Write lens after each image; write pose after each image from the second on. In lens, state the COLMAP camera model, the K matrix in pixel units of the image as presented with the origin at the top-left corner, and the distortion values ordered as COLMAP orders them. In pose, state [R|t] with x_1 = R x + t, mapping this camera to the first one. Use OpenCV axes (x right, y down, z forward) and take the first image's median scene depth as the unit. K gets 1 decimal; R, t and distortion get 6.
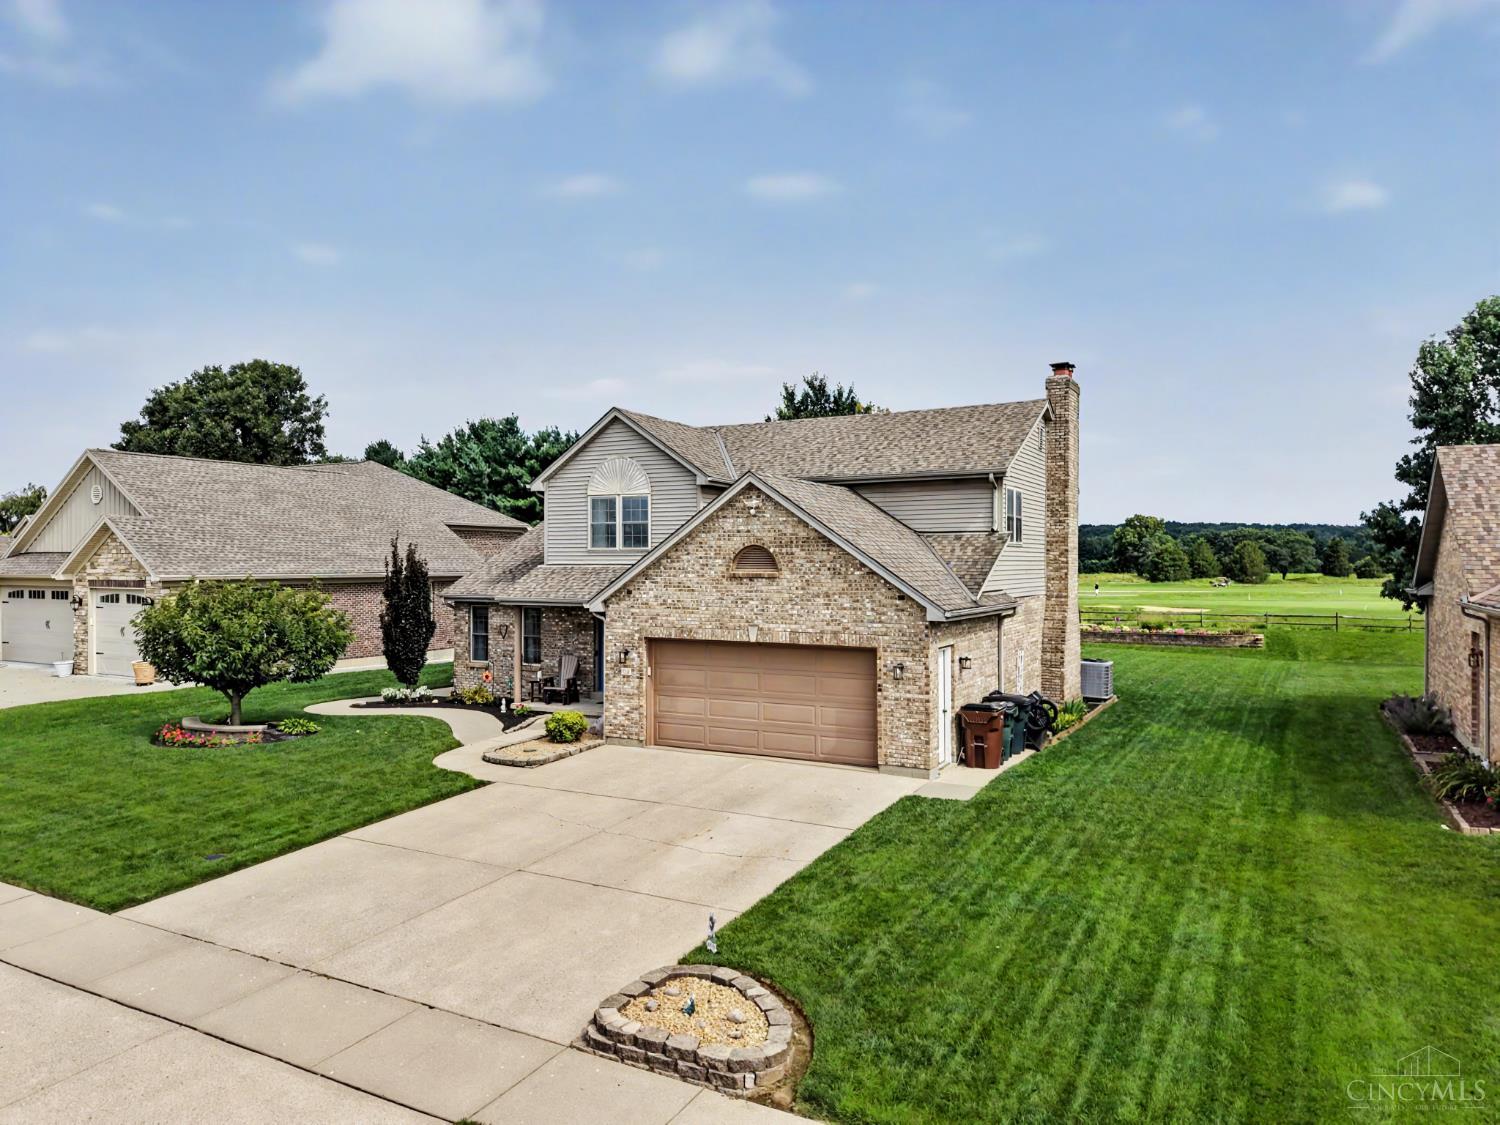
lens RADIAL K [[1027.2, 0, 747.1], [0, 1027.2, 524.8], [0, 0, 1]] dist [0.031407, -0.001231]
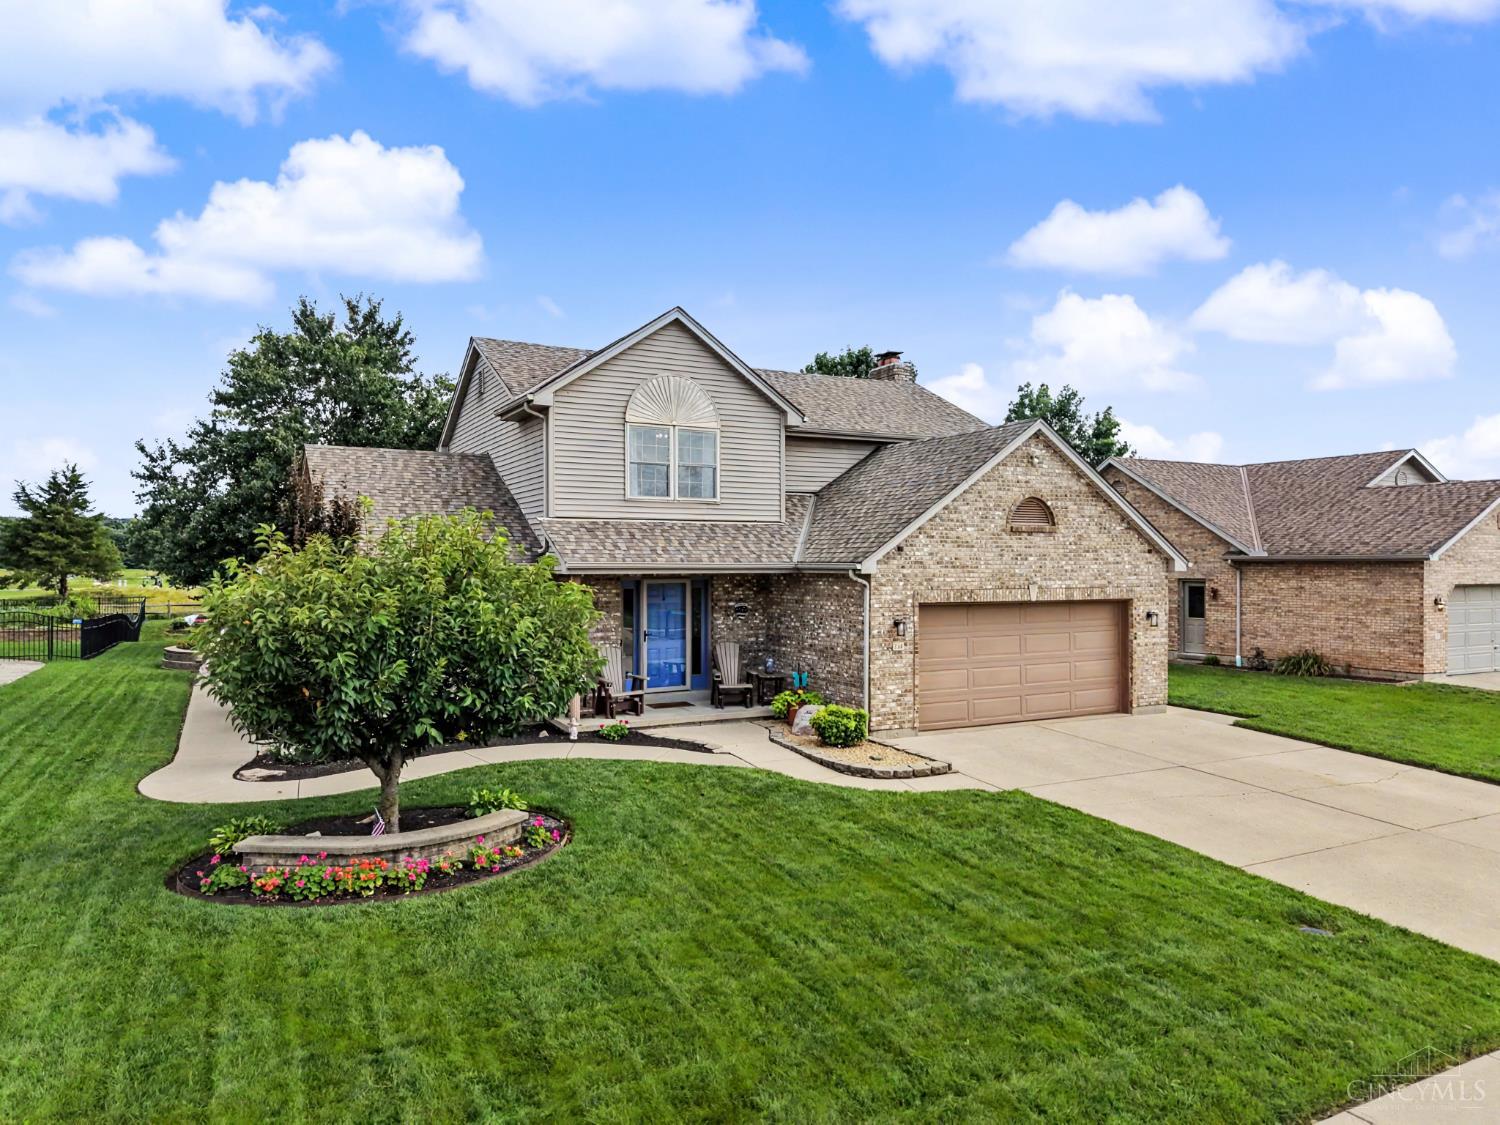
lens RADIAL K [[1008.4, 0, 750.0], [0, 1008.4, 562.5], [0, 0, 1]] dist [0.040260, -0.043946]
pose [[0.554128, -0.001119, 0.832431, -0.863555], [-0.029495, 0.999345, 0.020977, 0.064595], [-0.831909, -0.036177, 0.553732, 0.673637]]
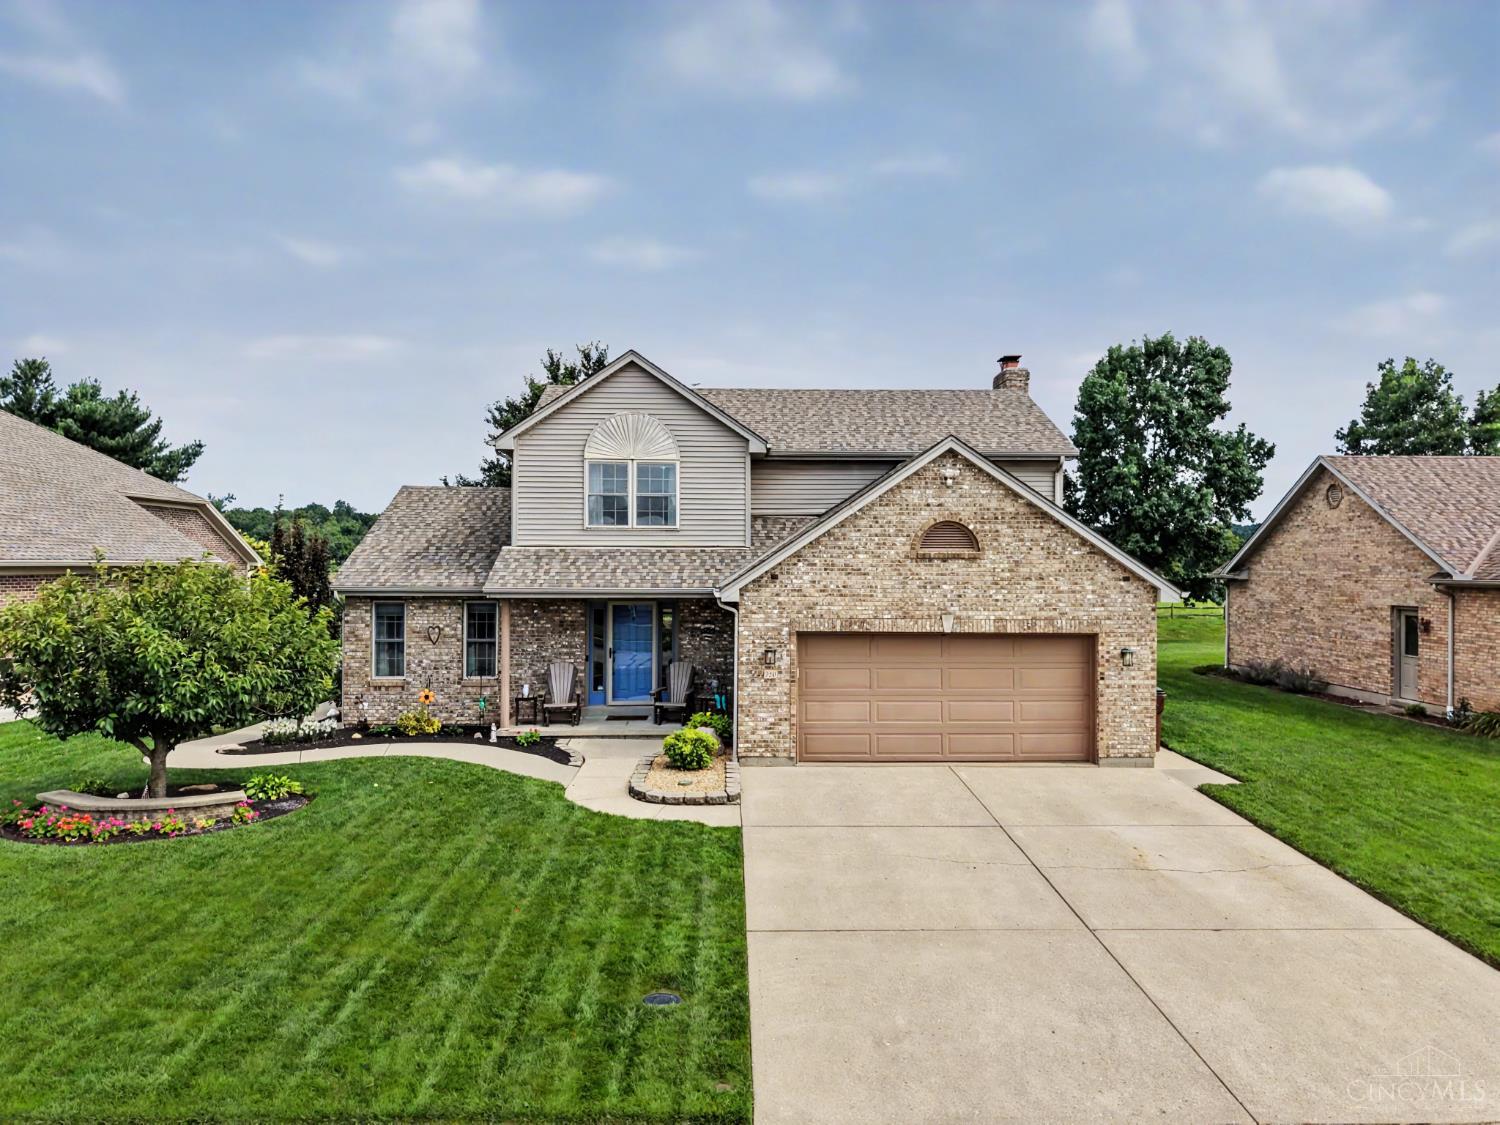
lens RADIAL K [[1008.4, 0, 750.0], [0, 1008.4, 562.5], [0, 0, 1]] dist [0.040260, -0.043946]
pose [[0.866432, 0.003100, 0.499285, -0.540245], [-0.020735, 0.999341, 0.029778, 0.031623], [-0.498864, -0.036153, 0.865926, 0.330150]]
